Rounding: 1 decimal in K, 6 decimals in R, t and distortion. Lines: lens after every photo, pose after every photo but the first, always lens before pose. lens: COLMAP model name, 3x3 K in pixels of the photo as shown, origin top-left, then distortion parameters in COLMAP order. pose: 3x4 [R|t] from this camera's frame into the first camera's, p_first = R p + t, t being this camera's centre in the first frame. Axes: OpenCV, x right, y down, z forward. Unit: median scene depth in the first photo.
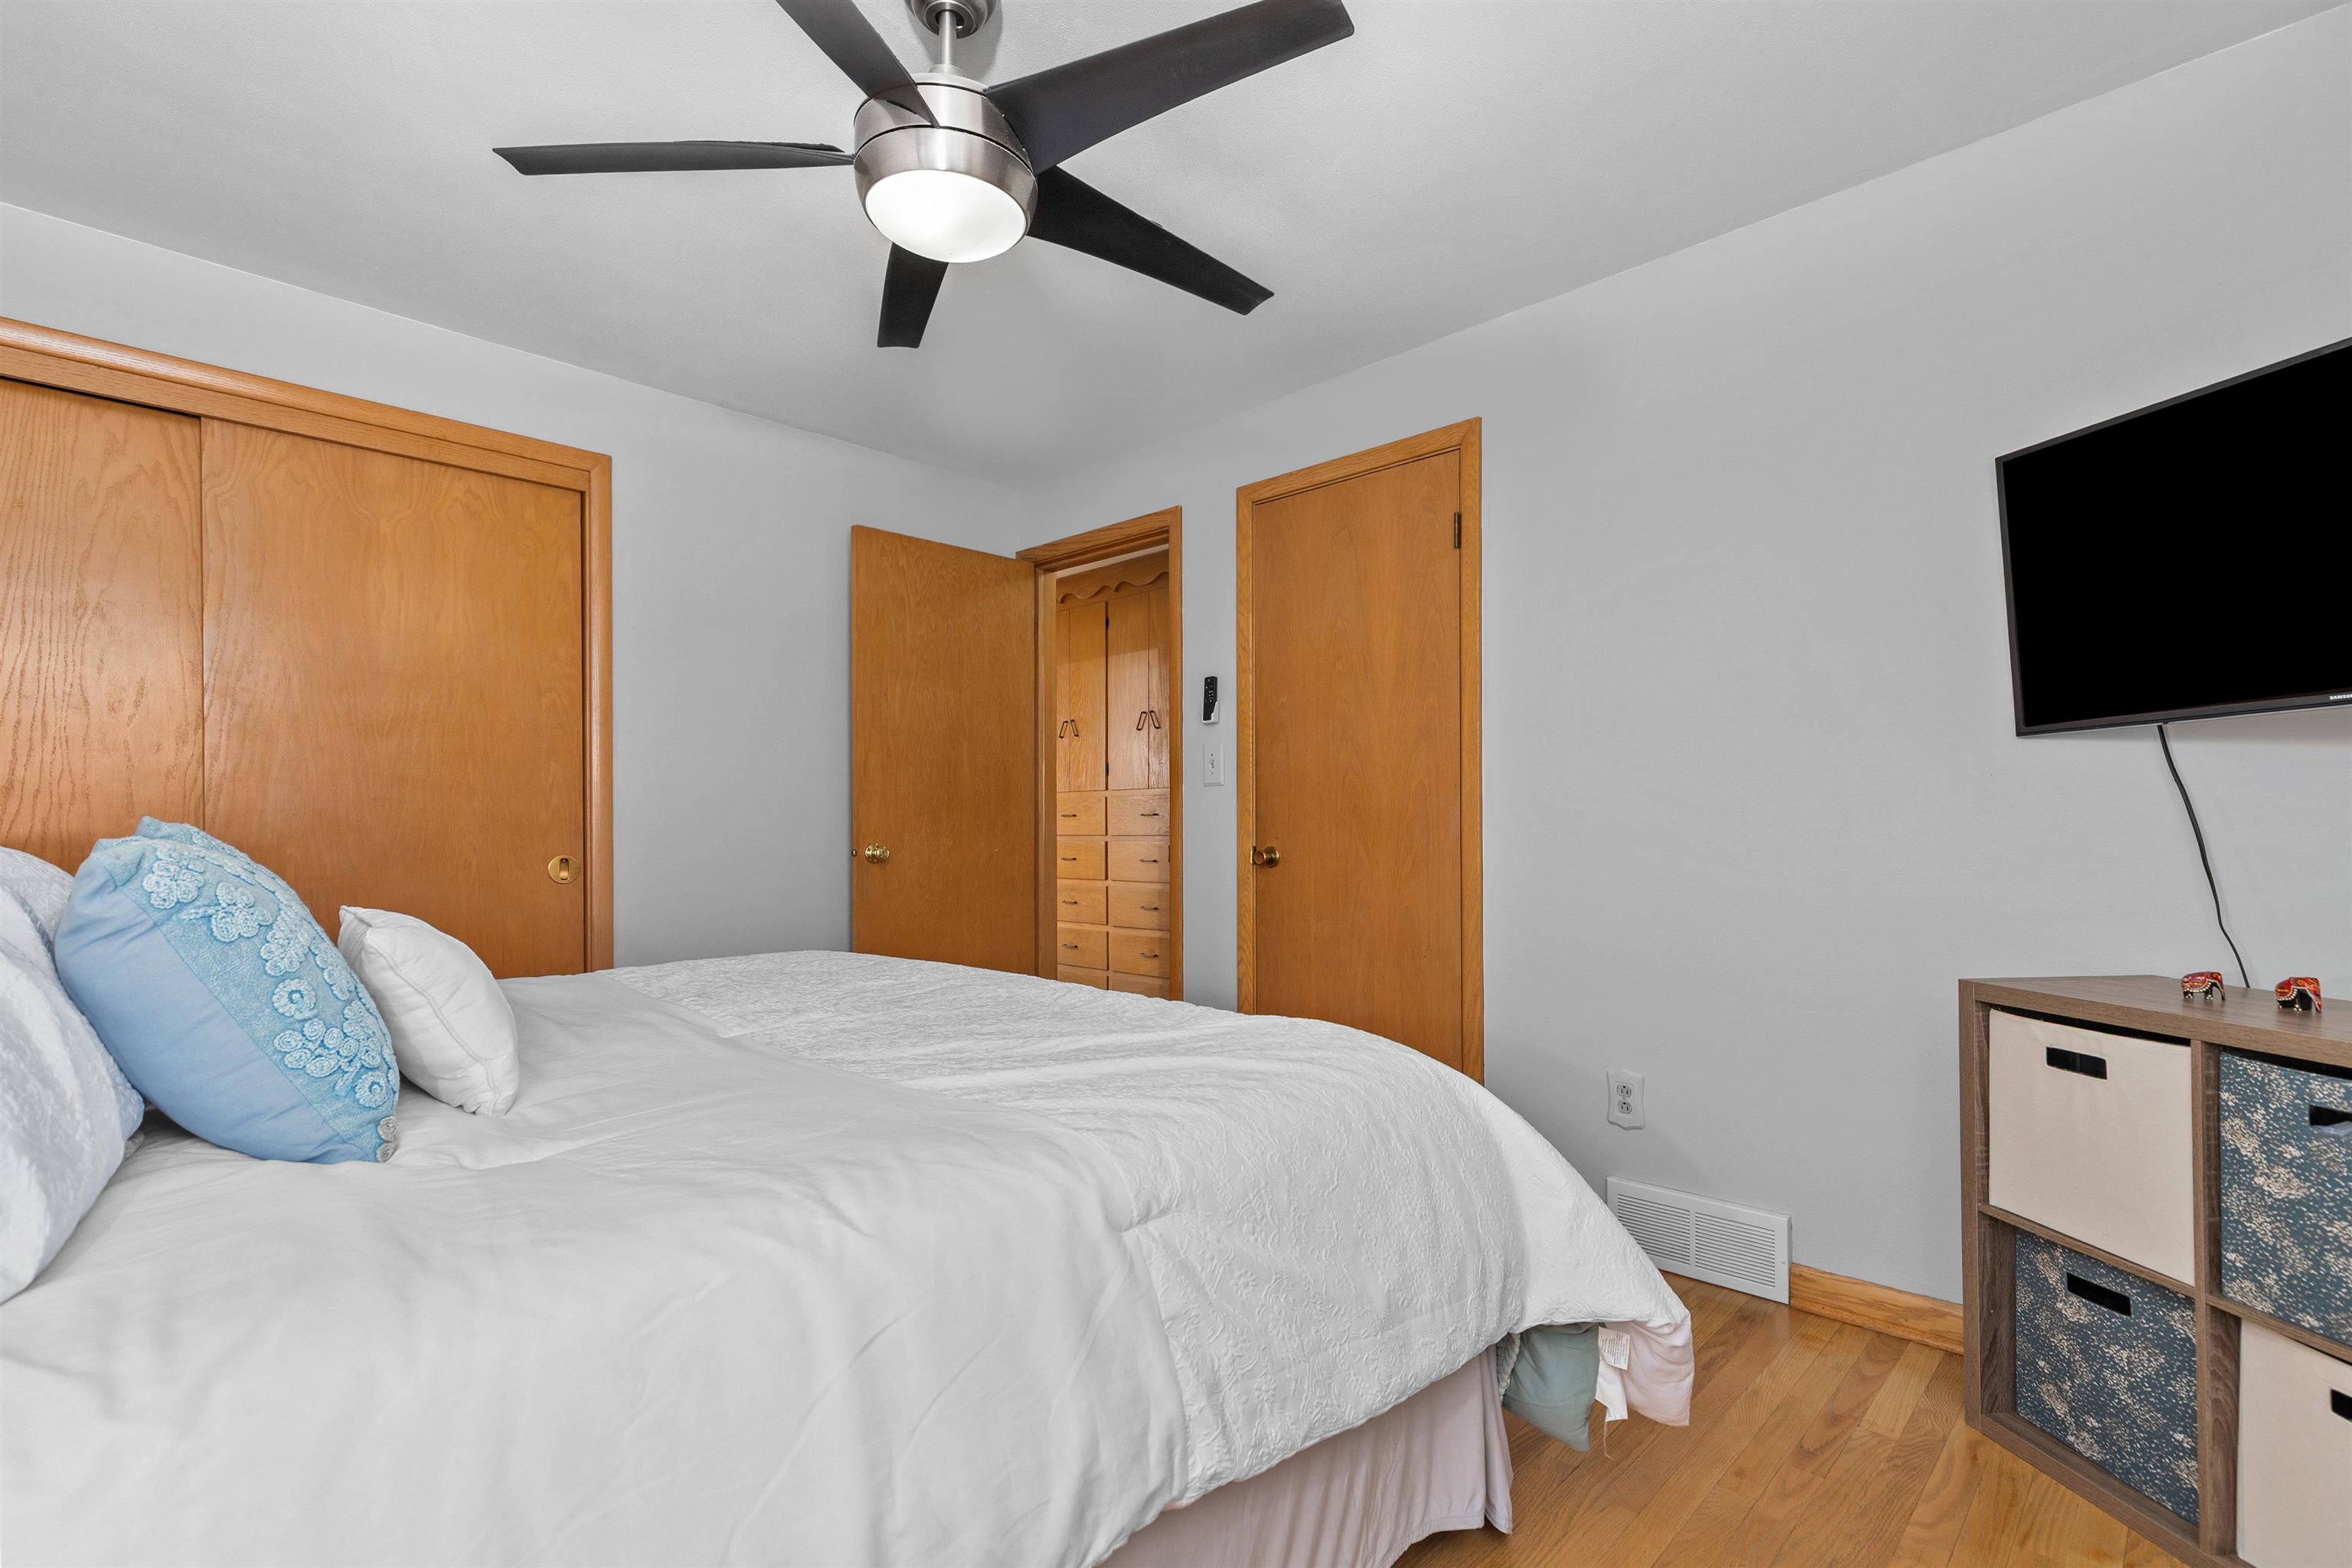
lens RADIAL K [[1074.0, 0, 1177.8], [0, 1074.0, 800.4], [0, 0, 1]] dist [-0.000063, 0.000000]
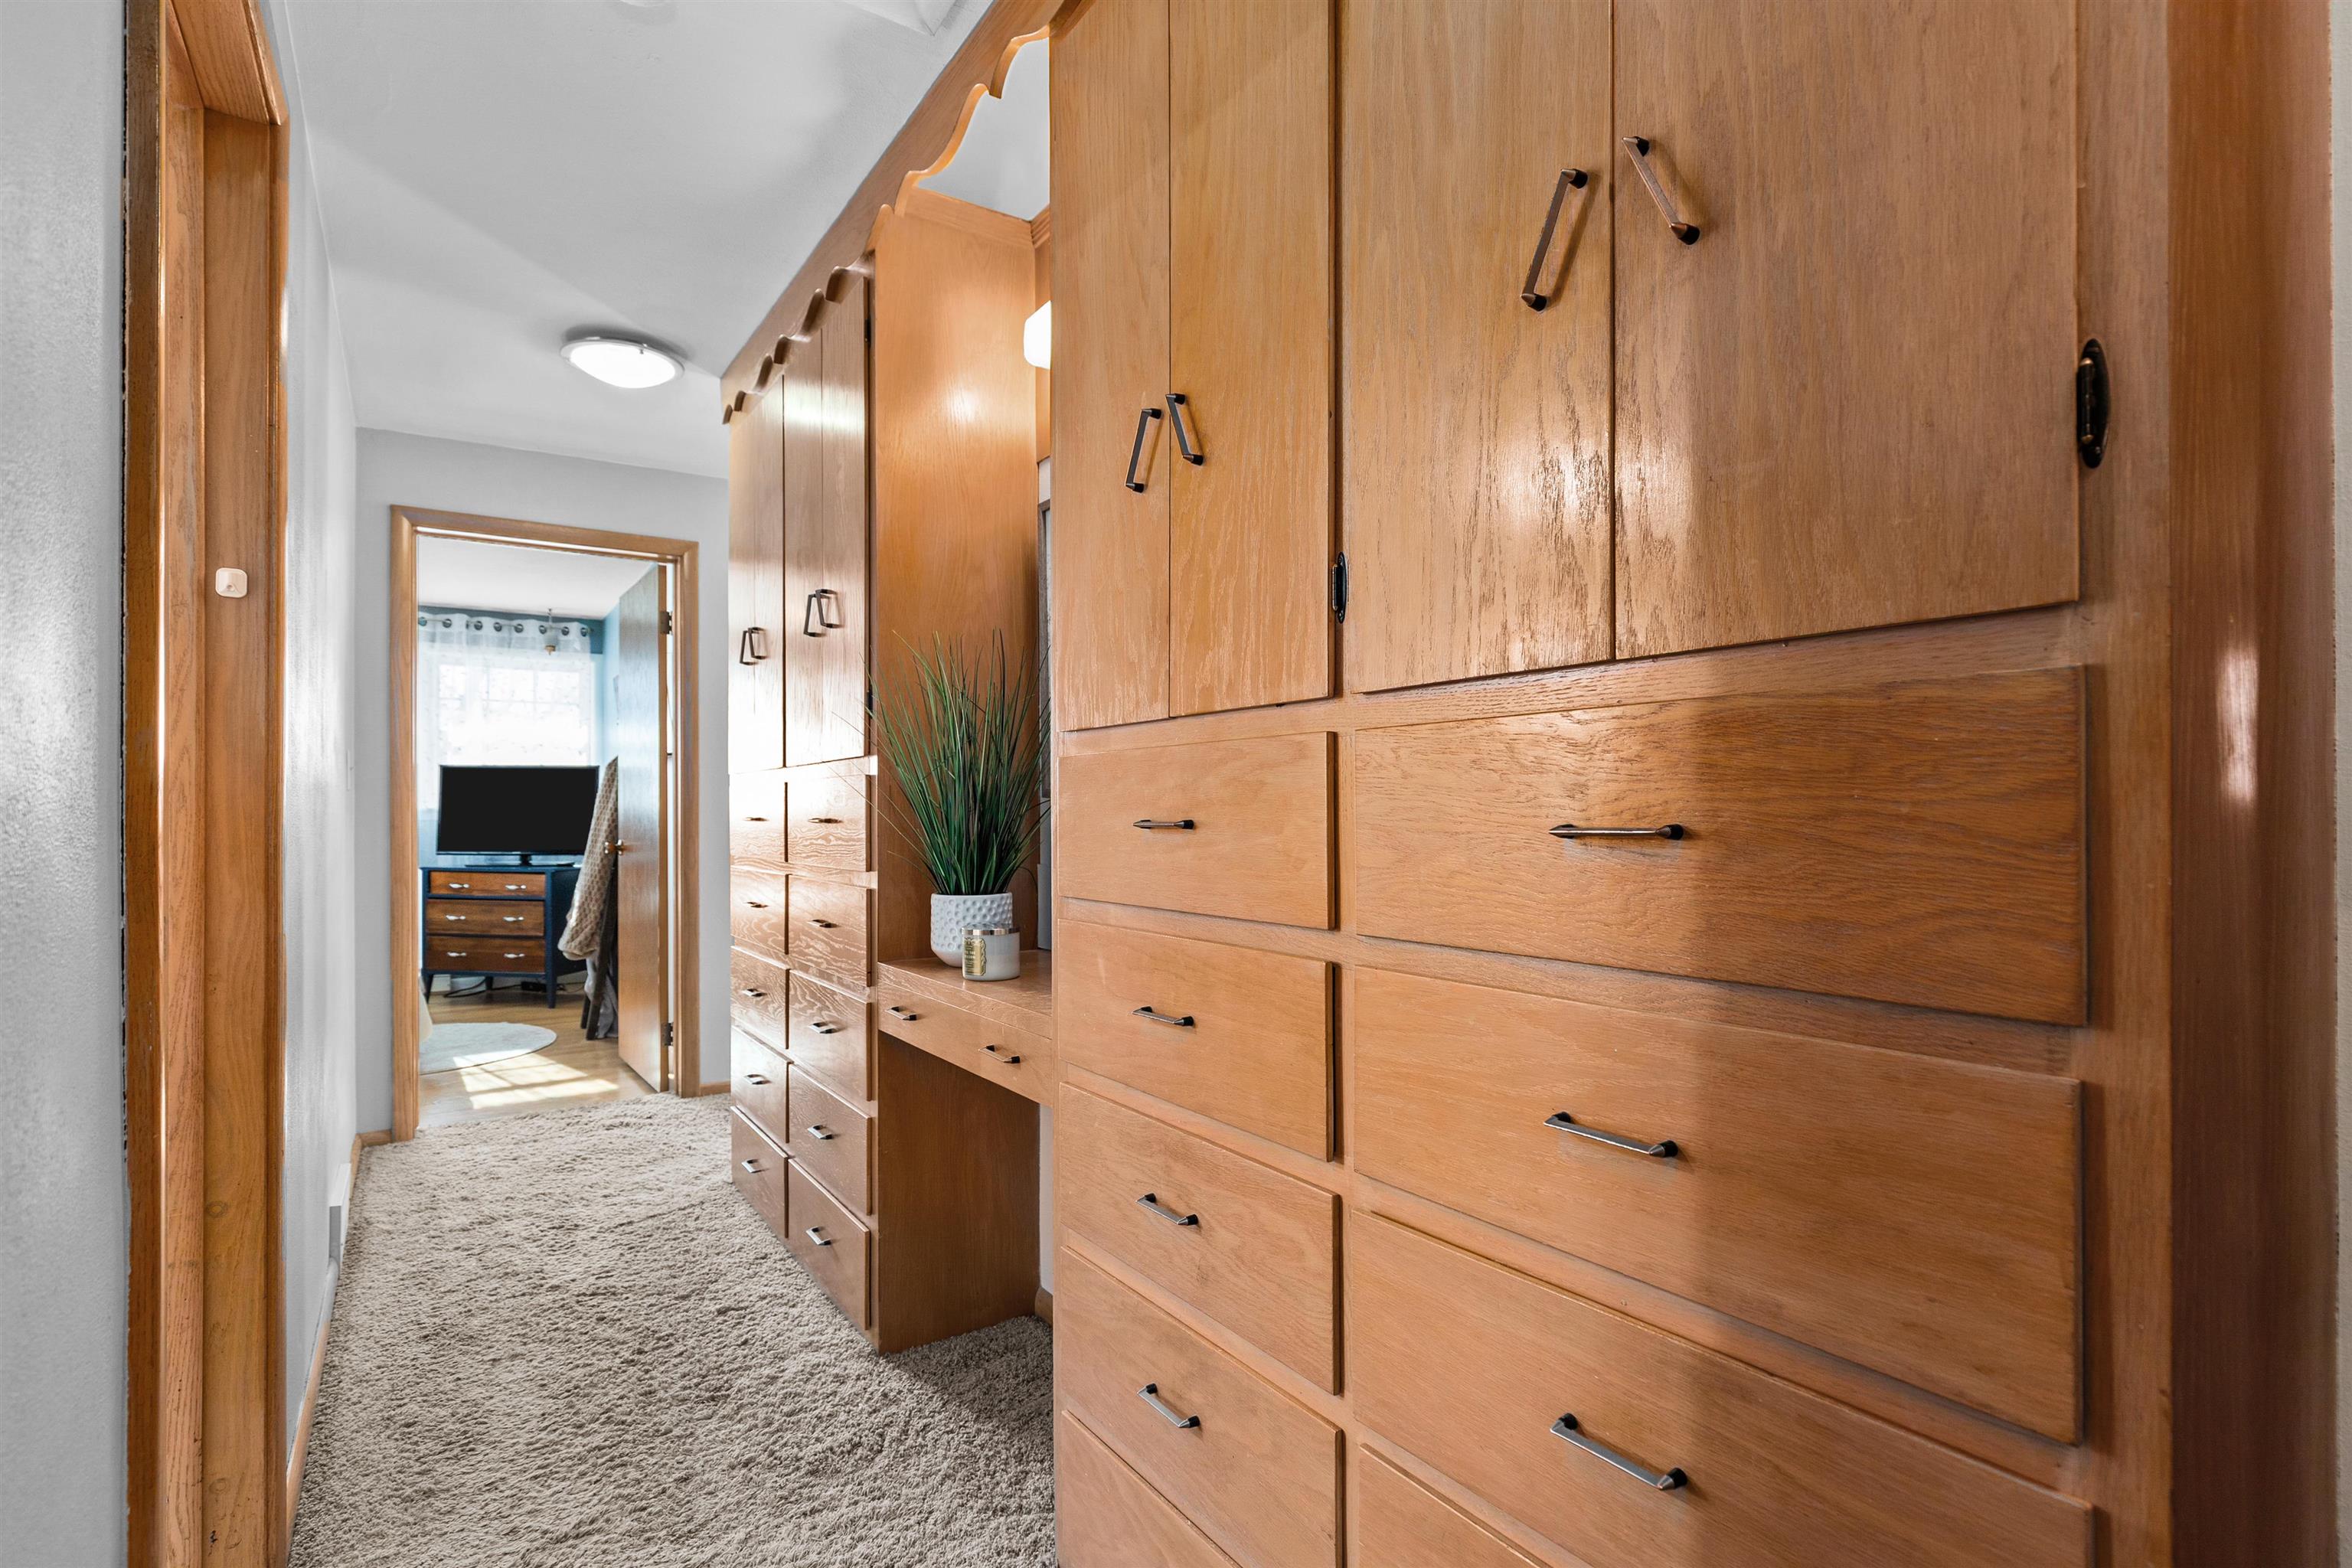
lens RADIAL K [[1125.0, 0, 1174.7], [0, 1125.0, 782.7], [0, 0, 1]] dist [-0.000849, -0.000027]
pose [[0.976991, 0.007060, -0.213162, -0.050598], [-0.004250, 0.999898, 0.013634, 0.002485], [0.213236, -0.012414, 0.976922, 0.788643]]
